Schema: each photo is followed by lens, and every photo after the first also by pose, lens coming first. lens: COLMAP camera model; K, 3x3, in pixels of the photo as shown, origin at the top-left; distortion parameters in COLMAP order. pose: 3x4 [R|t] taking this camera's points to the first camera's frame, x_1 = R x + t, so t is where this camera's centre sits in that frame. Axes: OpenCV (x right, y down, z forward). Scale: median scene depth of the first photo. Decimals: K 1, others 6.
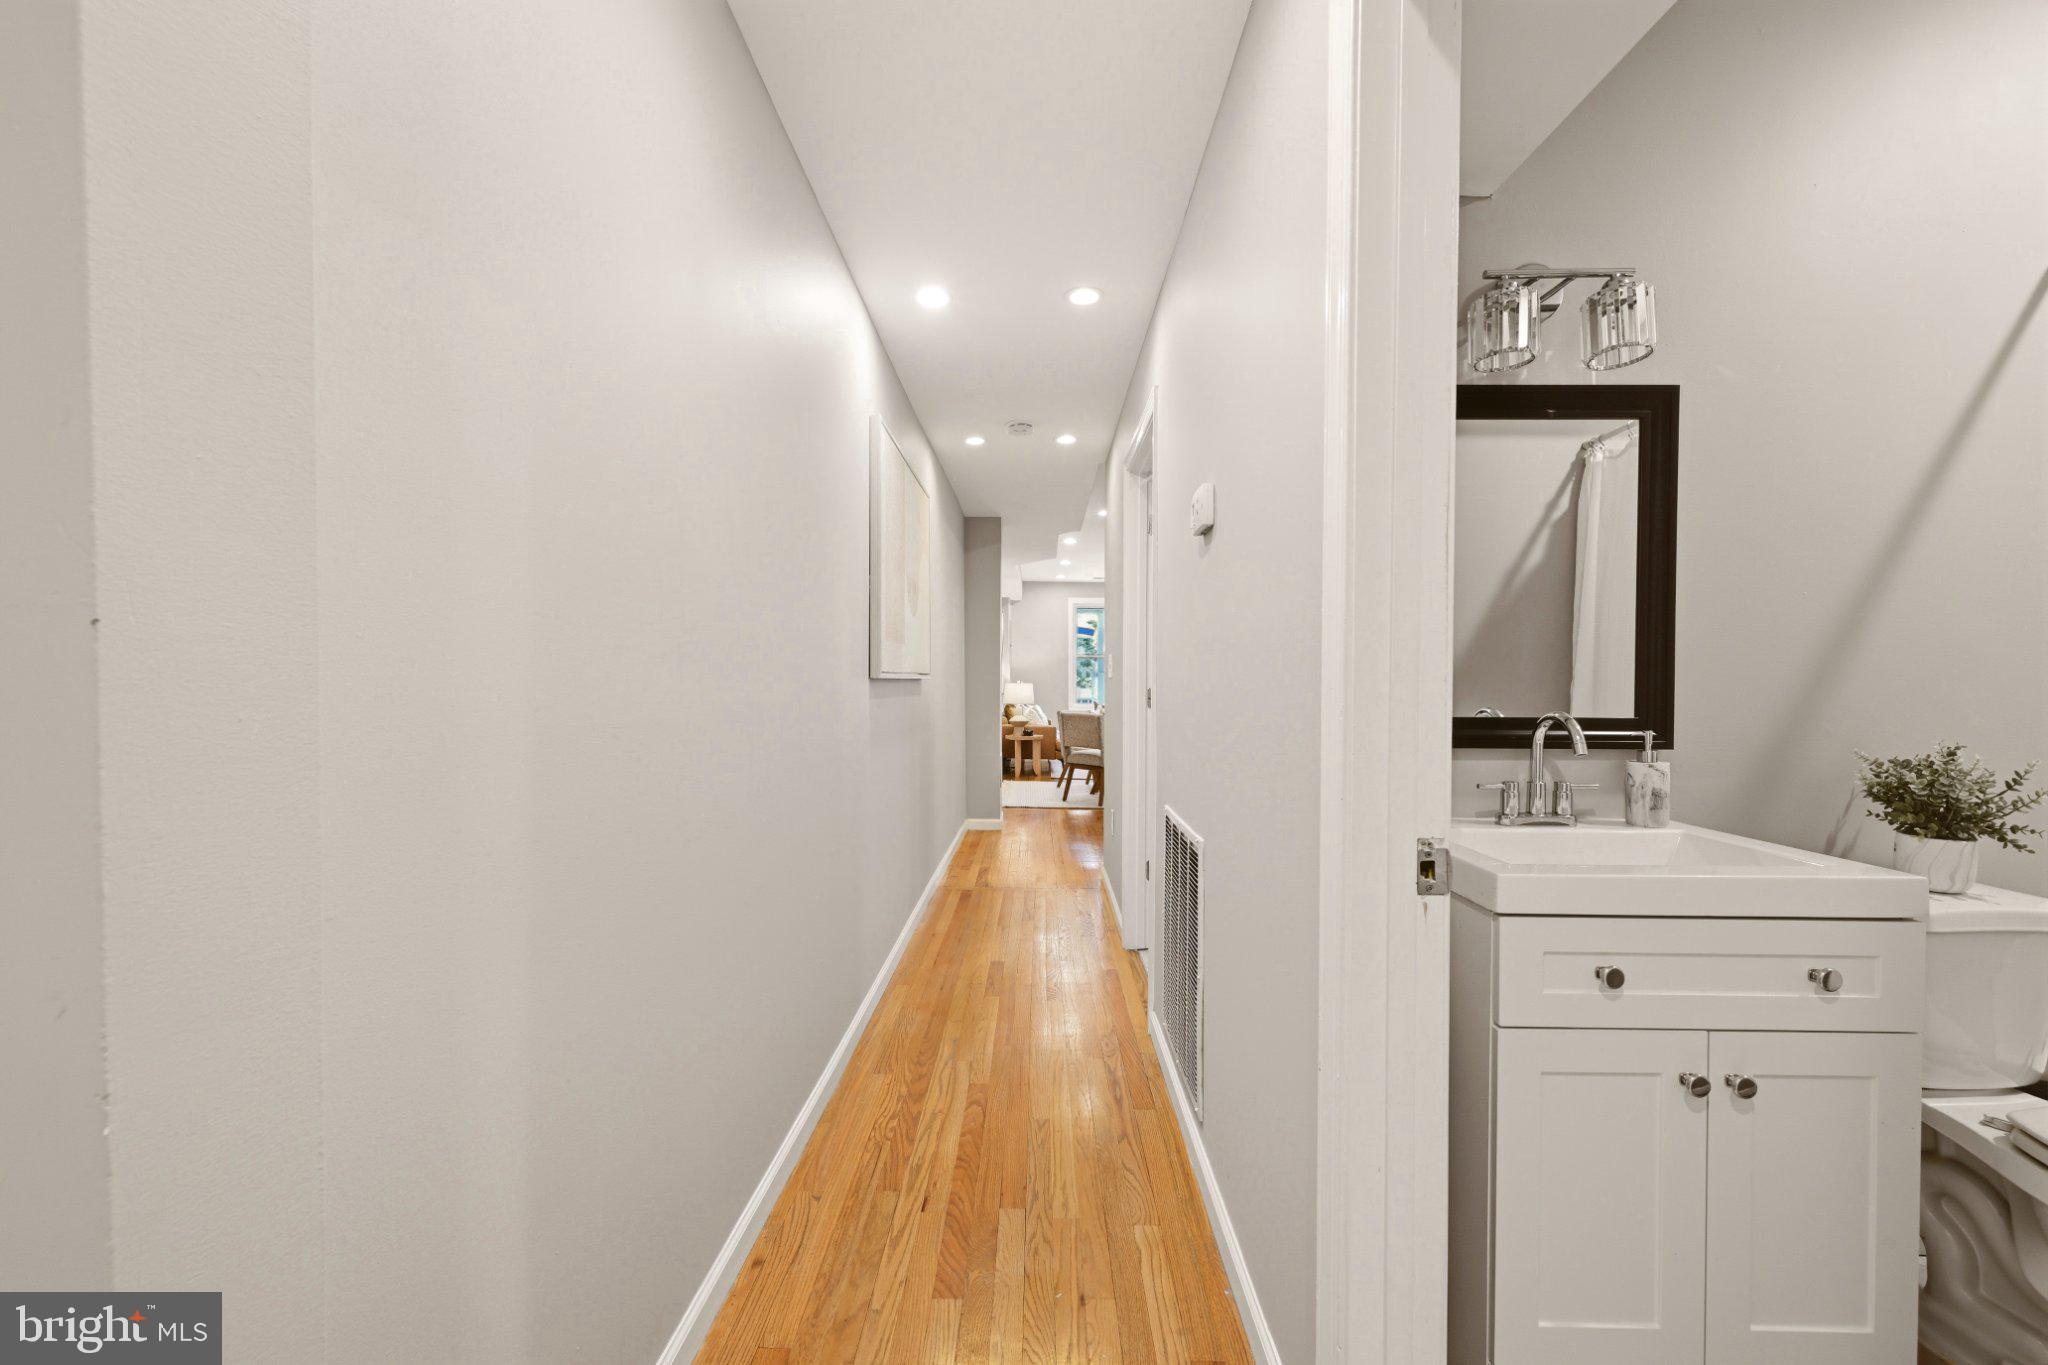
lens RADIAL K [[799.4, 0, 1029.2], [0, 799.4, 689.9], [0, 0, 1]] dist [-0.001059, 0.000427]
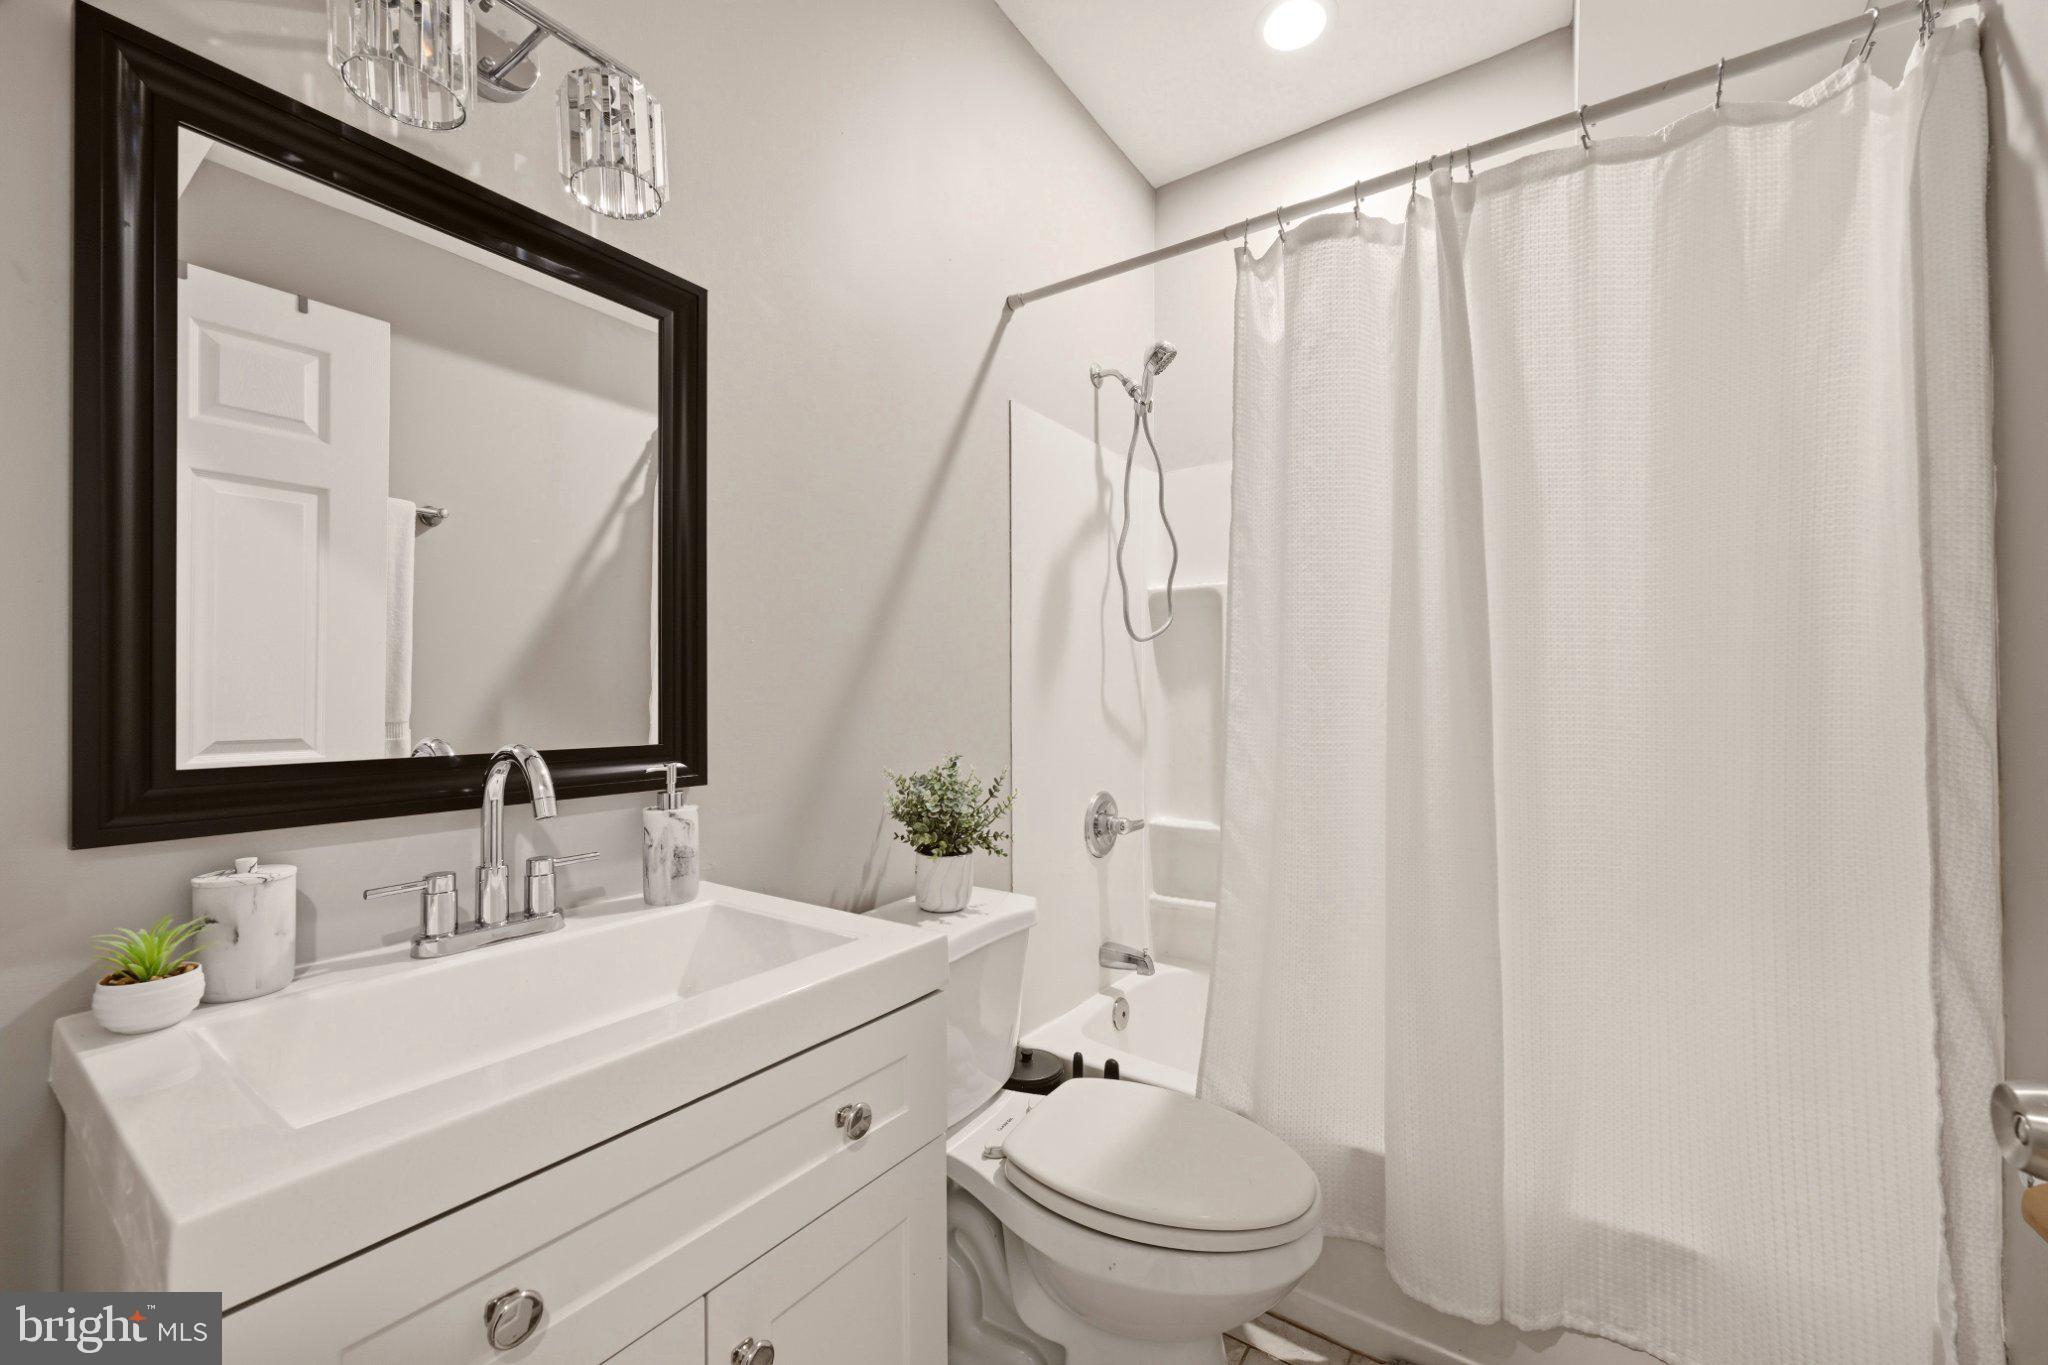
lens RADIAL K [[799.4, 0, 1029.2], [0, 799.4, 689.9], [0, 0, 1]] dist [-0.001059, 0.000427]
pose [[0.559895, 0.002783, 0.828559, 0.391965], [0.018641, 0.999699, -0.015954, 0.005215], [-0.828354, 0.024378, 0.559675, 0.370062]]
